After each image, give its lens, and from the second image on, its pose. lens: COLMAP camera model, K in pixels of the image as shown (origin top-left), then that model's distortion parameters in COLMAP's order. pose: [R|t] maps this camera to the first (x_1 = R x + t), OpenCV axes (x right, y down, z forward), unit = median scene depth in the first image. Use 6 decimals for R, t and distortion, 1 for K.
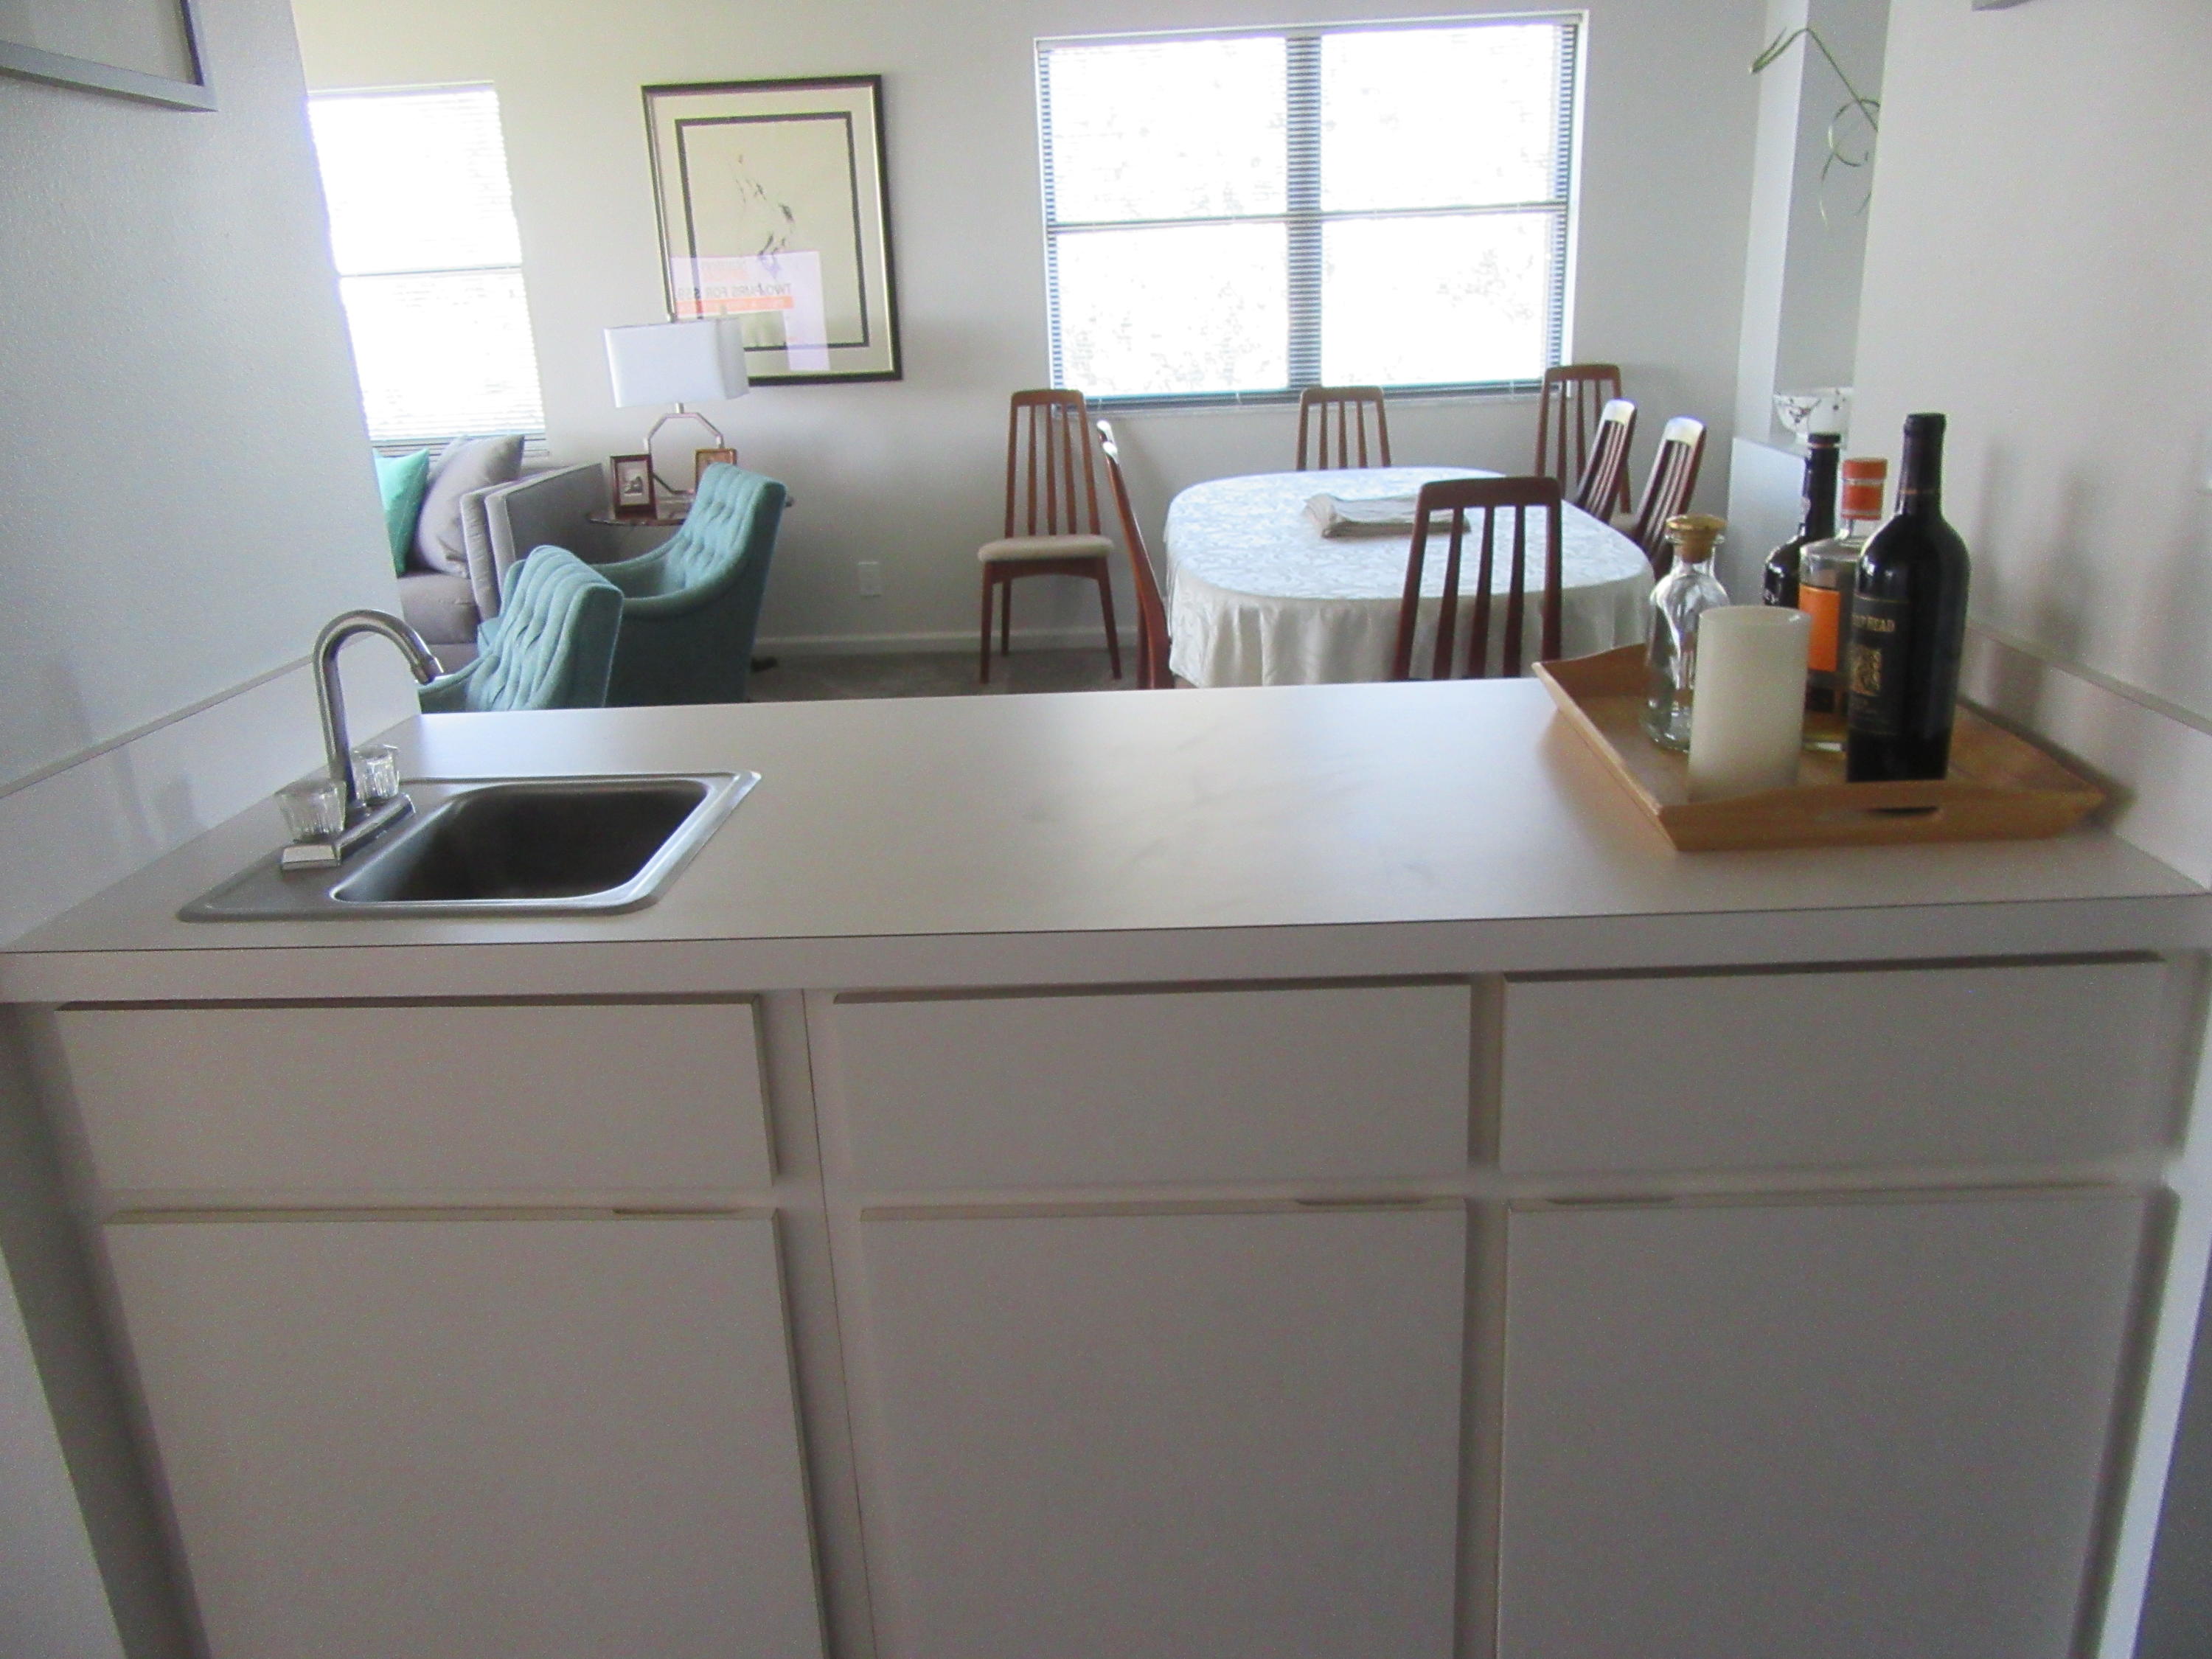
lens RADIAL K [[1635.3, 0, 1113.3], [0, 1635.3, 811.8], [0, 0, 1]] dist [-0.008274, 0.009325]
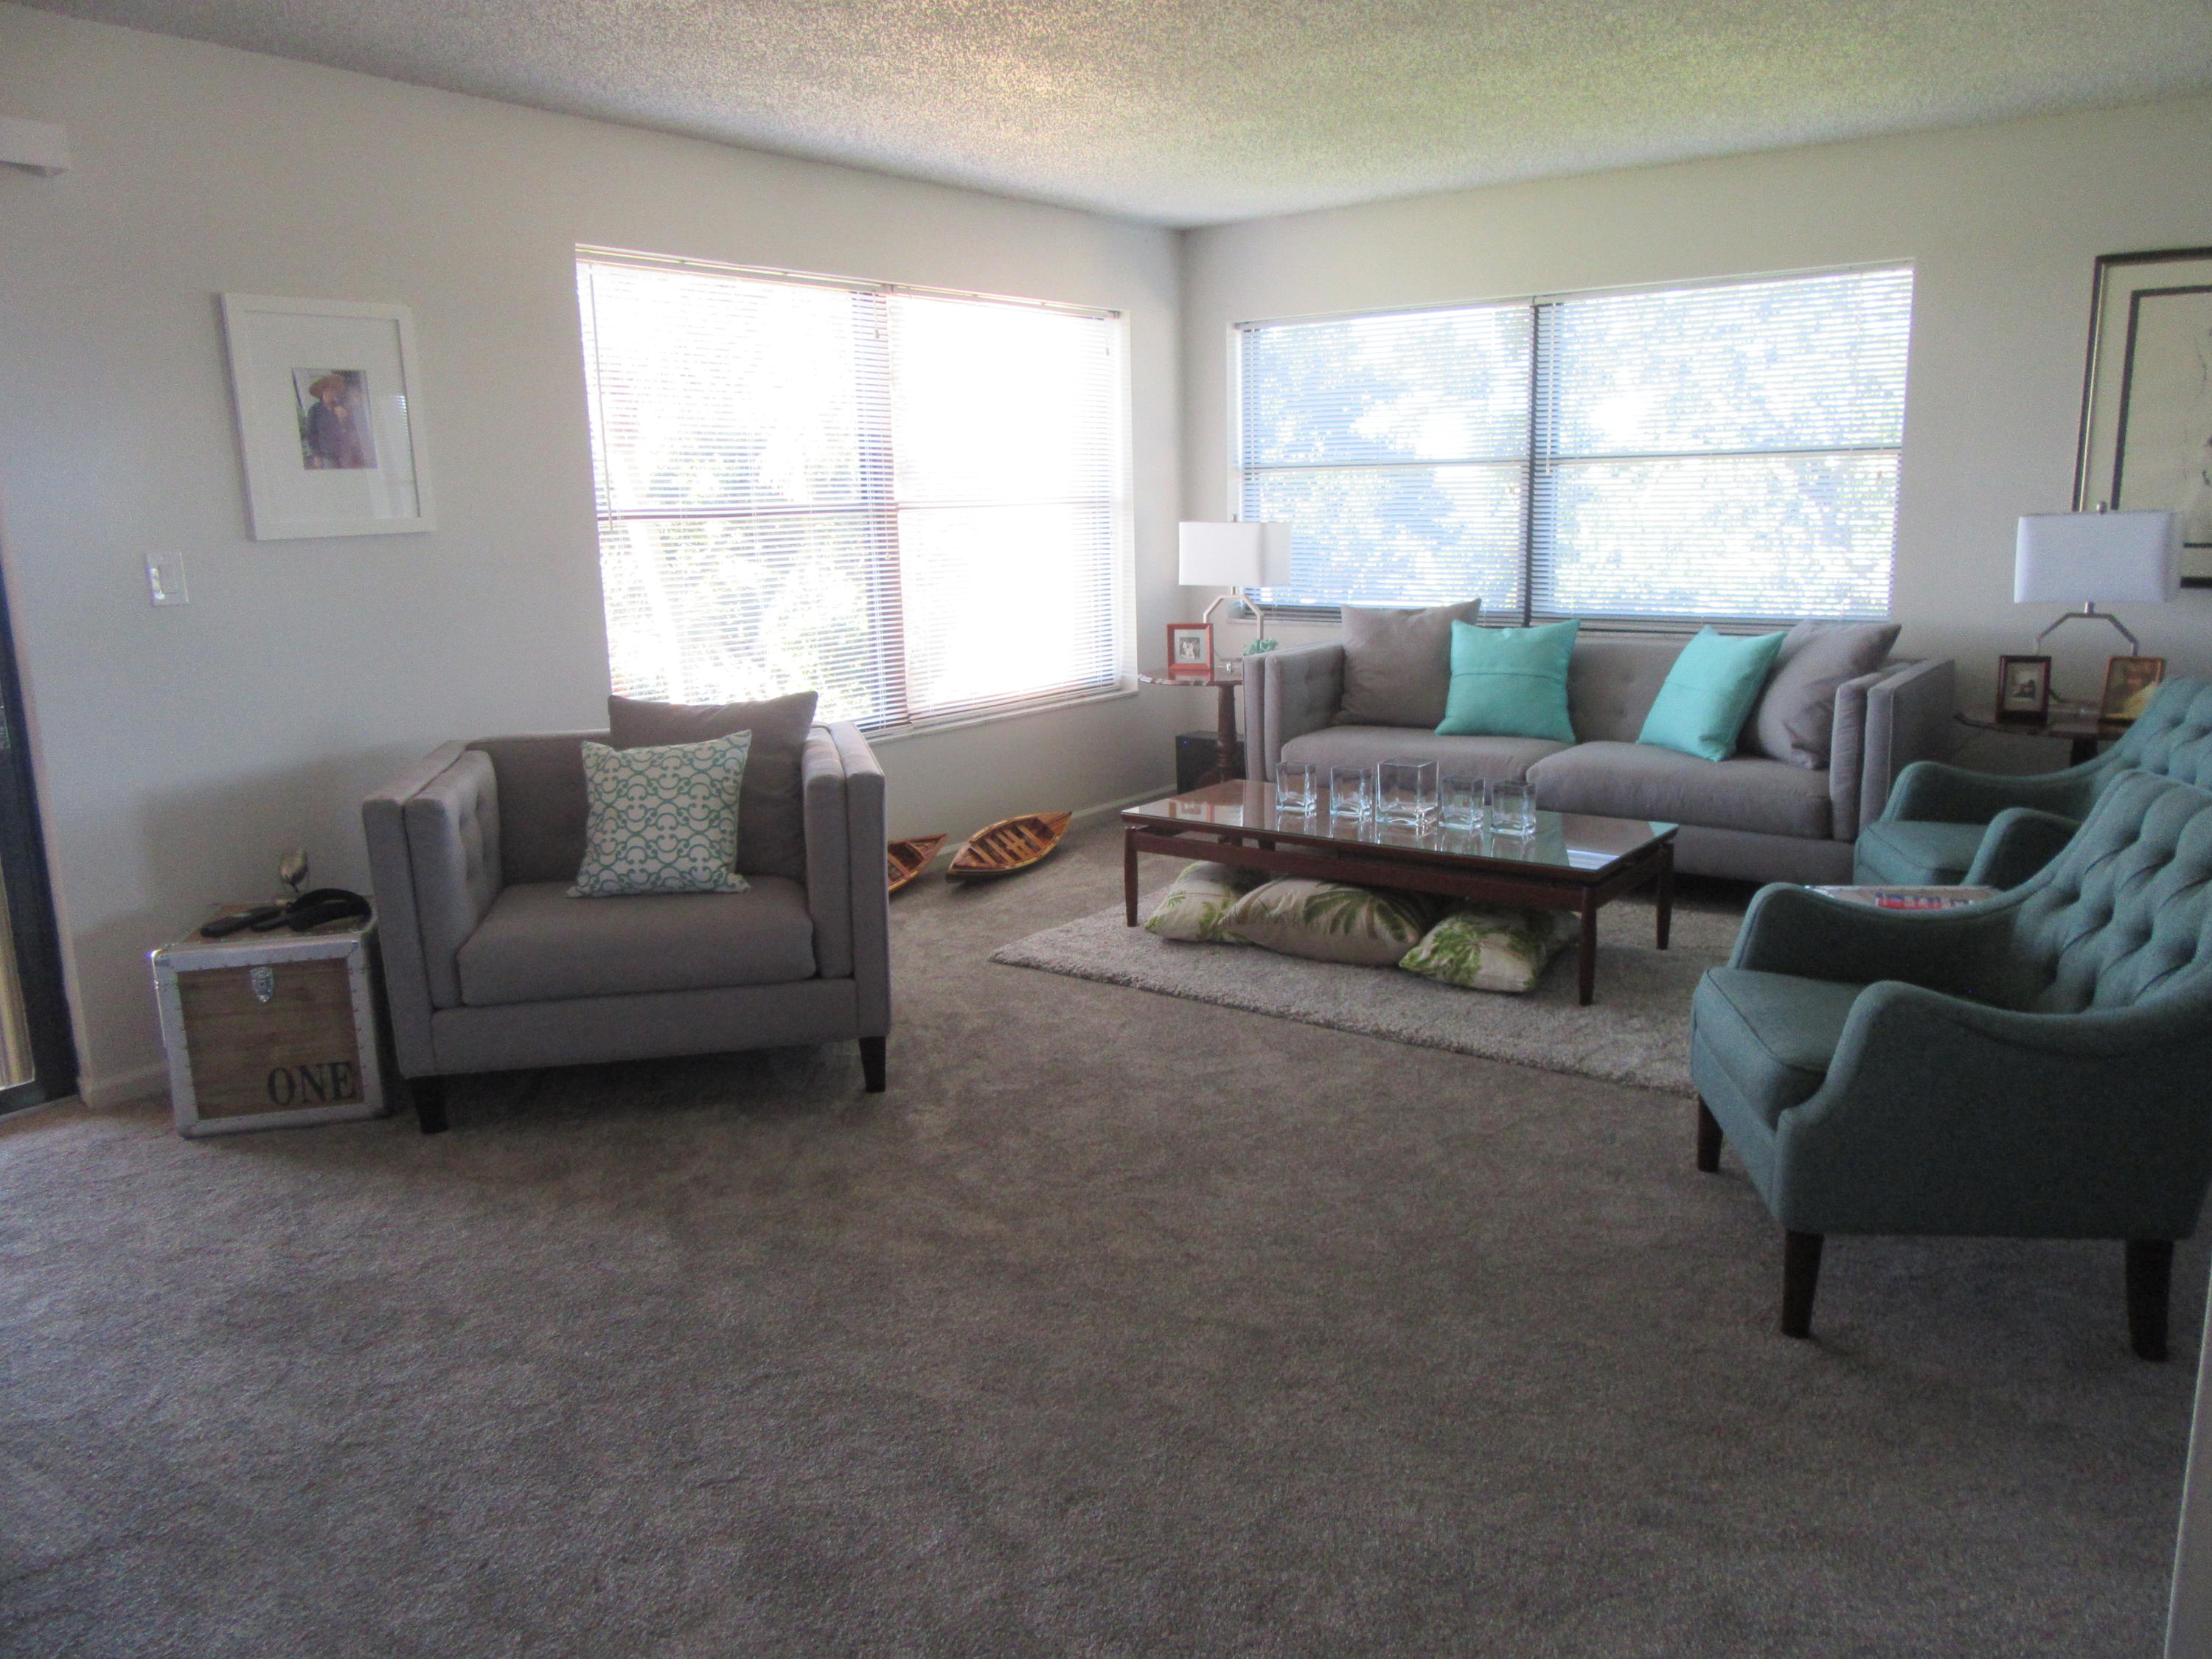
lens RADIAL K [[1635.3, 0, 1113.3], [0, 1635.3, 811.8], [0, 0, 1]] dist [-0.008274, 0.009325]
pose [[0.832828, 0.135363, -0.536726, -0.215595], [-0.188213, 0.981115, -0.044608, -0.000973], [0.520552, 0.138170, 0.842576, 0.000240]]
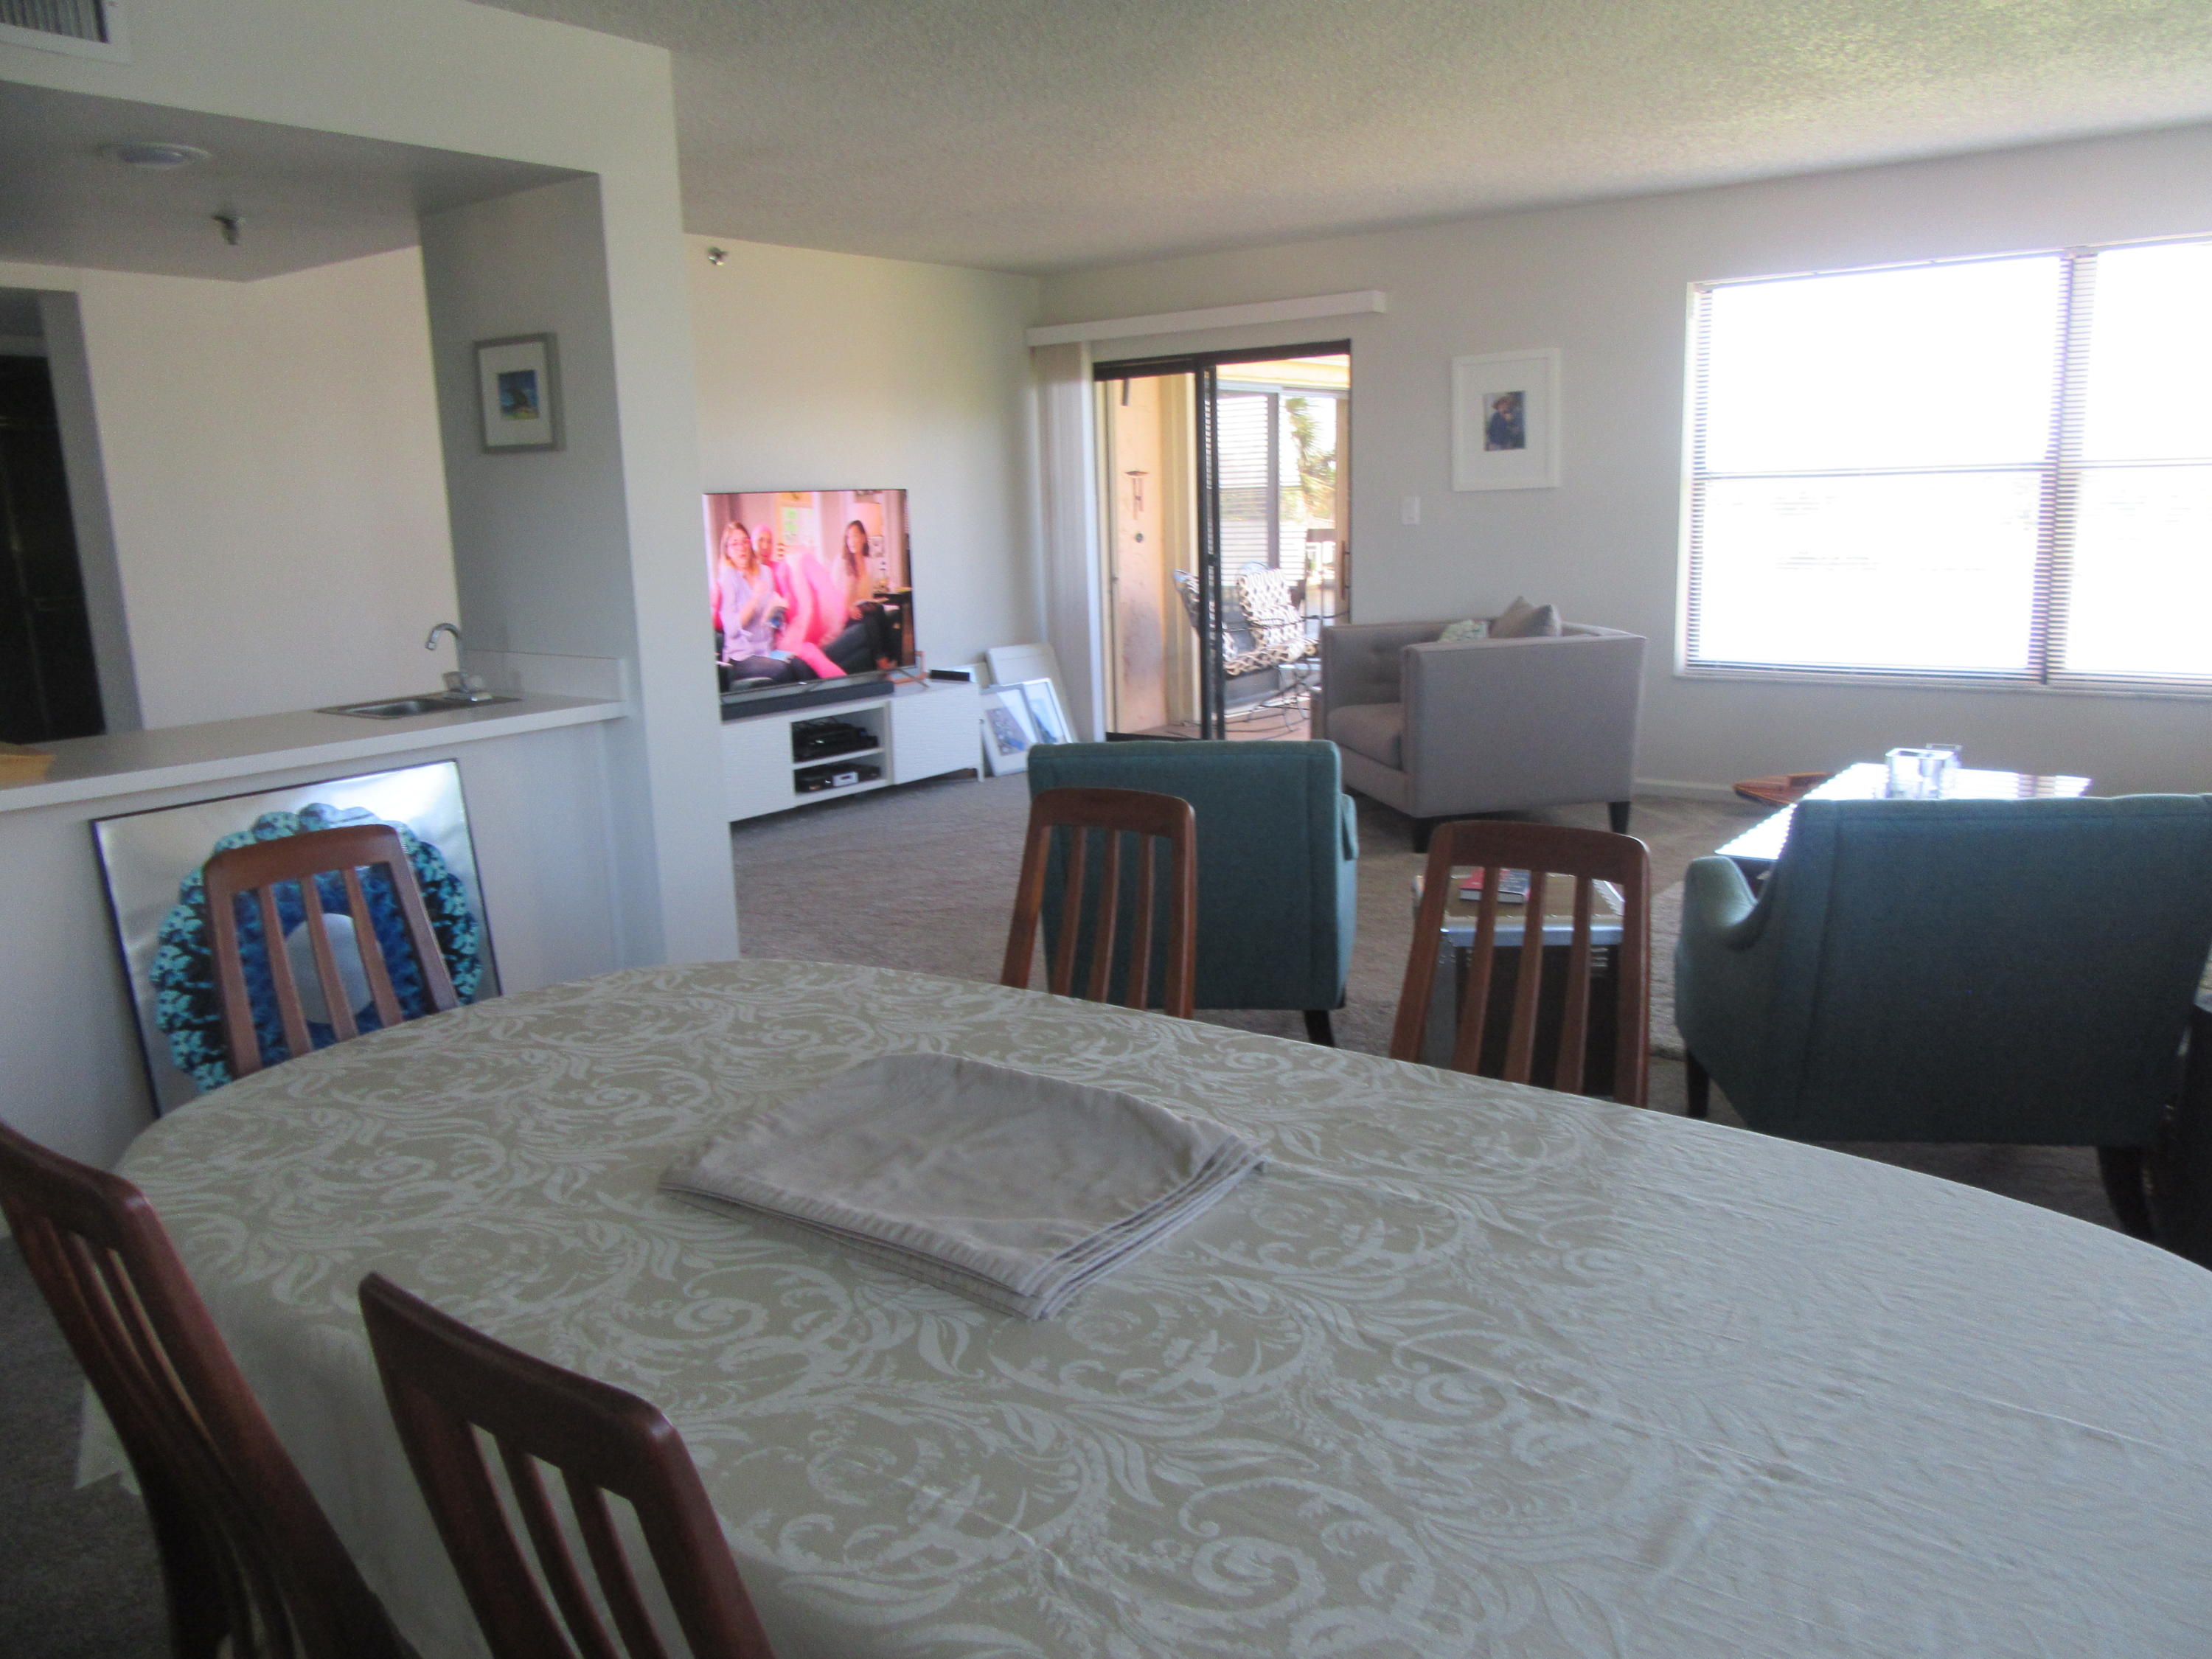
lens RADIAL K [[1635.3, 0, 1113.3], [0, 1635.3, 811.8], [0, 0, 1]] dist [-0.008274, 0.009325]
pose [[-0.569054, 0.223704, -0.791287, 0.315467], [-0.199079, 0.896178, 0.396525, -0.310775], [0.797838, 0.383173, -0.465439, 0.874264]]
